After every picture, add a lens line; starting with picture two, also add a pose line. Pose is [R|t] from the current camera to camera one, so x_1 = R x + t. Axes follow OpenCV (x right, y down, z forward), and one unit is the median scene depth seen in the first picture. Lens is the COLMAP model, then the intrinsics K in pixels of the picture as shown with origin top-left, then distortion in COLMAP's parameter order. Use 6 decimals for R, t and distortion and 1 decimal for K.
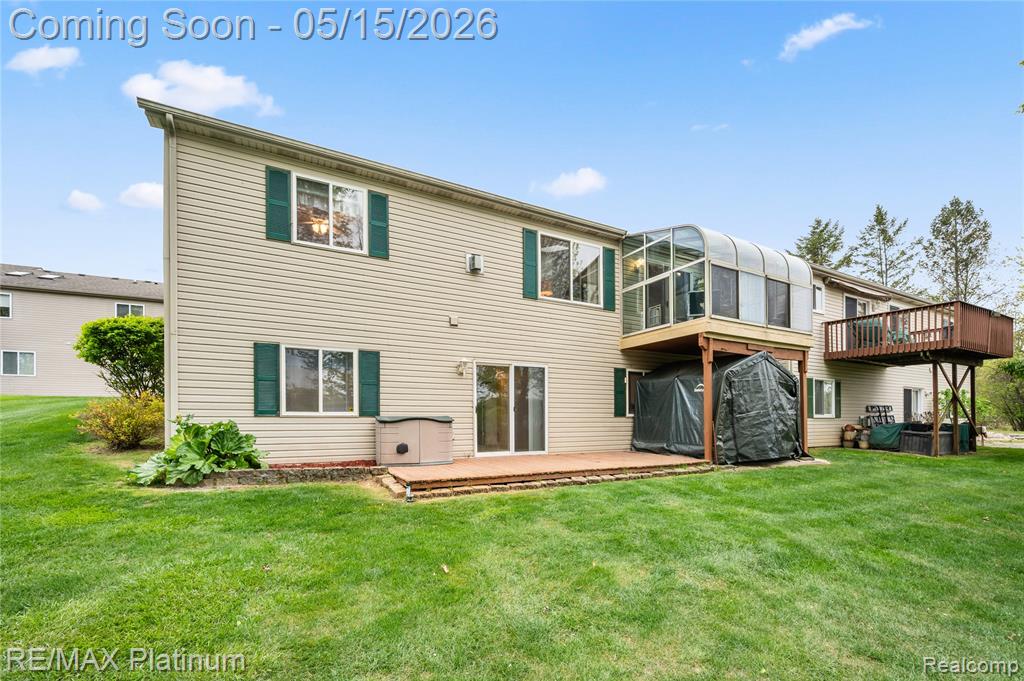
lens RADIAL K [[412.5, 0, 512.2], [0, 412.5, 403.4], [0, 0, 1]] dist [-0.006080, -0.000184]
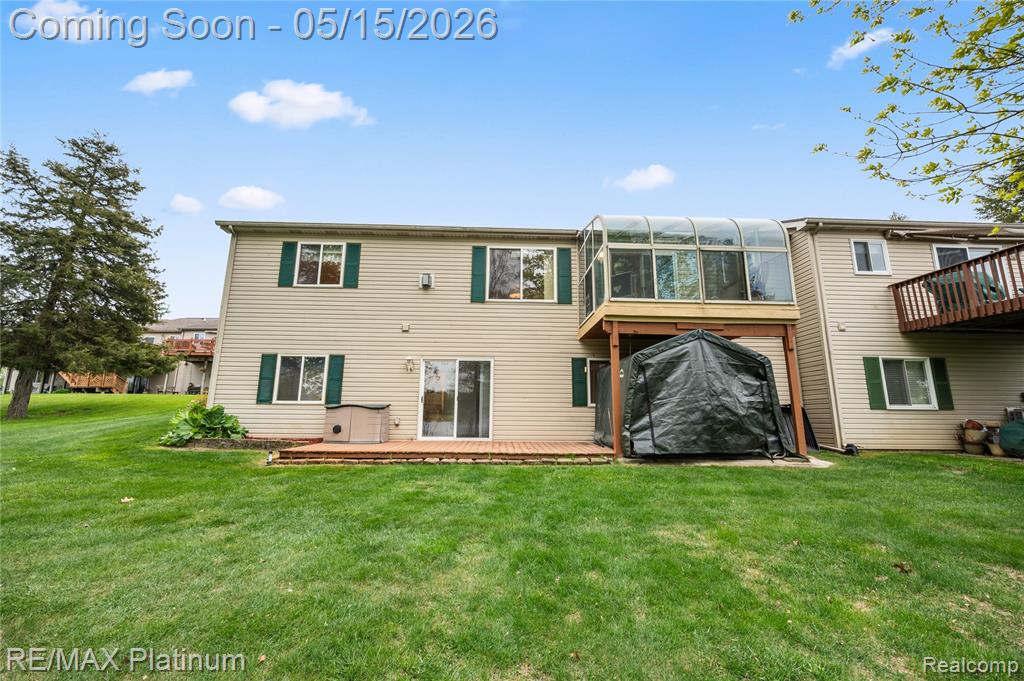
lens RADIAL K [[413.7, 0, 515.0], [0, 413.7, 324.6], [0, 0, 1]] dist [0.000954, 0.000067]
pose [[0.906263, -0.089140, -0.413208, 0.615805], [0.007573, 0.980780, -0.194970, 0.035686], [0.422646, 0.173565, 0.889520, 0.016834]]
